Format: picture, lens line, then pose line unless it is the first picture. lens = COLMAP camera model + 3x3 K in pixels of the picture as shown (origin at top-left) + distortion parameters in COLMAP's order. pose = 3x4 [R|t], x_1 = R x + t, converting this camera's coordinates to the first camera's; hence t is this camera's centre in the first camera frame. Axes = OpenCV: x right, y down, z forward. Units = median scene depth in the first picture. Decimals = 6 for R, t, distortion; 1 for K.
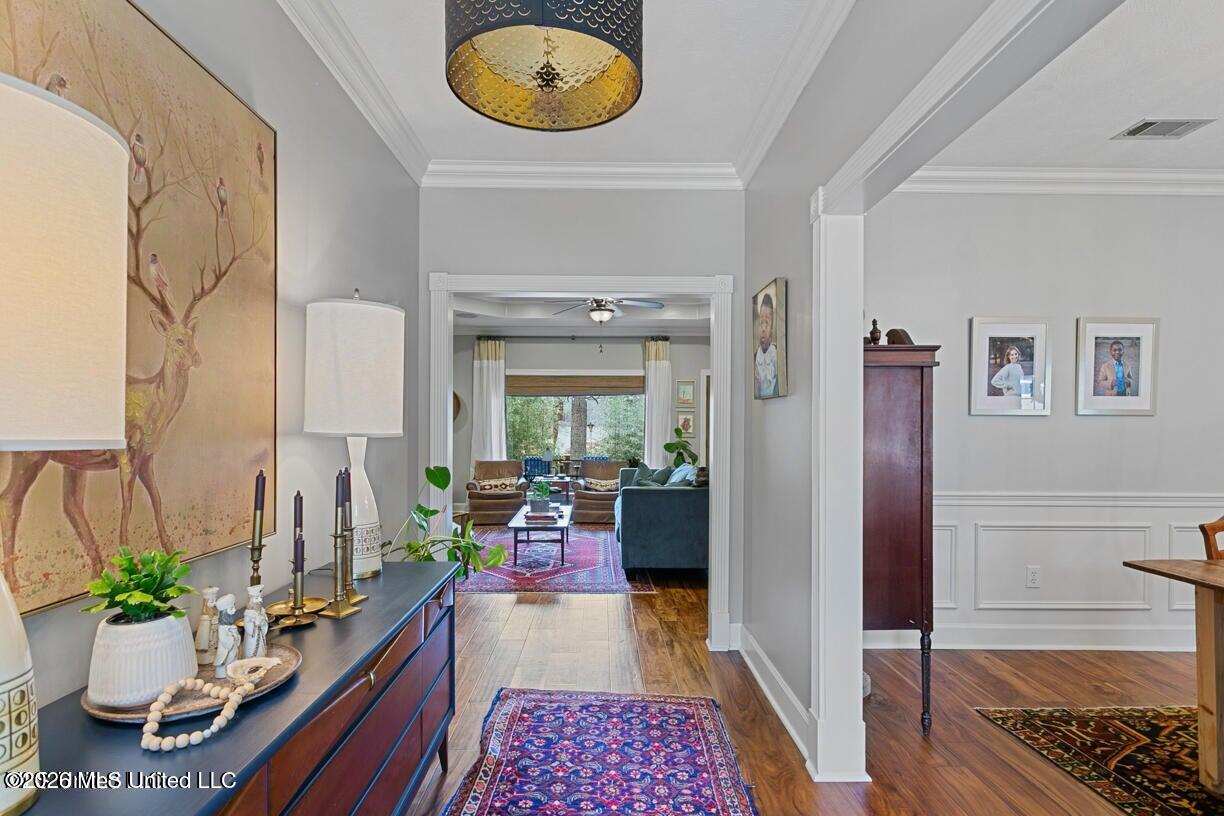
lens RADIAL K [[593.9, 0, 608.0], [0, 593.9, 415.0], [0, 0, 1]] dist [-0.002542, 0.000760]
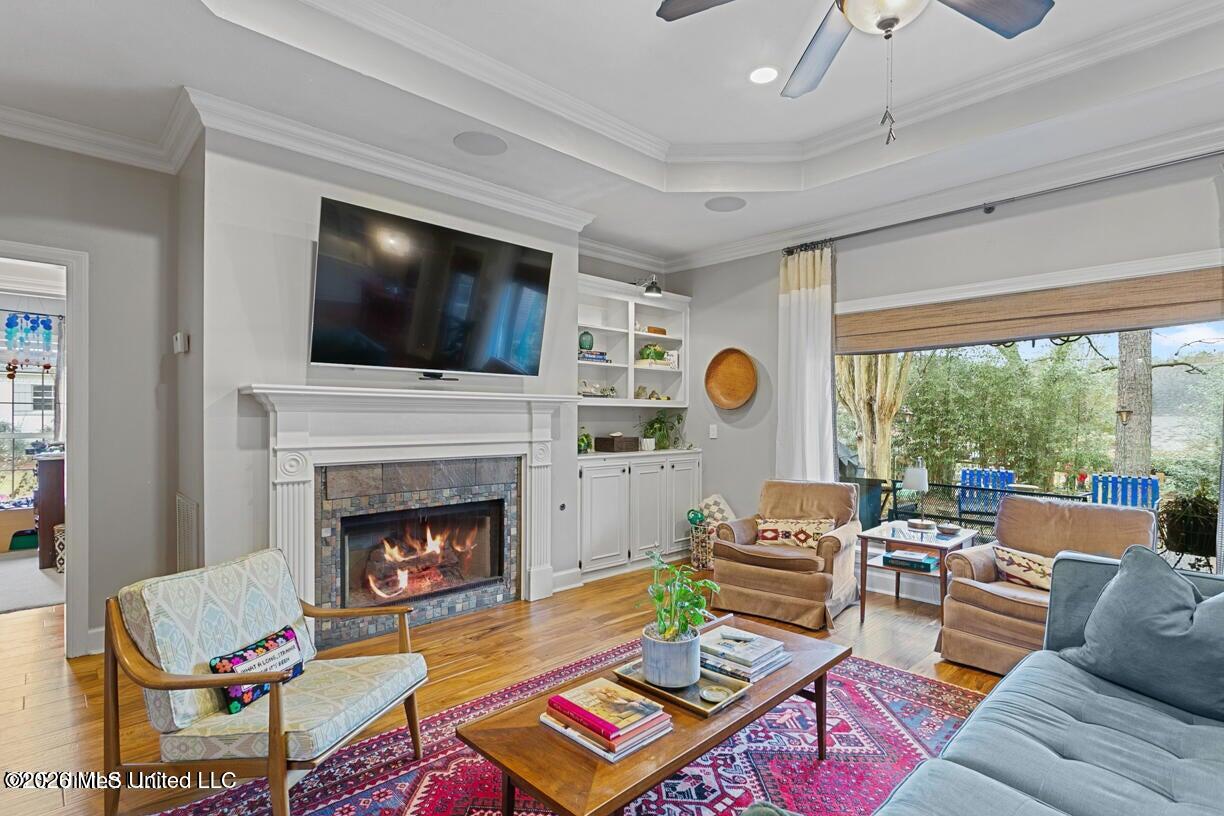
lens RADIAL K [[593.9, 0, 612.6], [0, 593.9, 416.1], [0, 0, 1]] dist [-0.002542, 0.000760]
pose [[0.673649, -0.005786, -0.739029, 0.075296], [0.009309, 0.999956, 0.000657, 0.018136], [0.738993, -0.007322, 0.673674, 0.523654]]
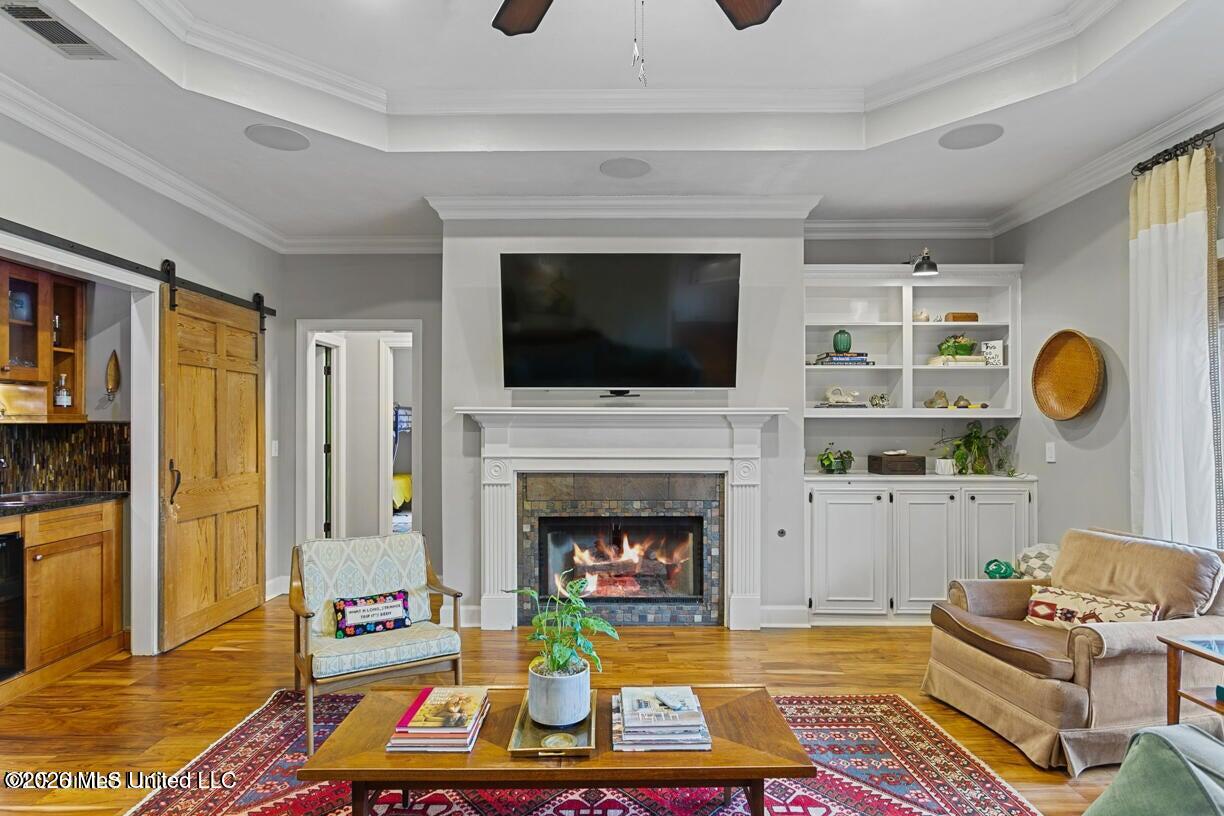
lens RADIAL K [[623.7, 0, 613.2], [0, 623.7, 418.2], [0, 0, 1]] dist [-0.009593, 0.001933]
pose [[-0.028138, -0.017478, -0.999451, 0.145983], [0.009136, 0.999801, -0.017742, 0.015984], [0.999562, -0.009631, -0.027973, 0.715046]]
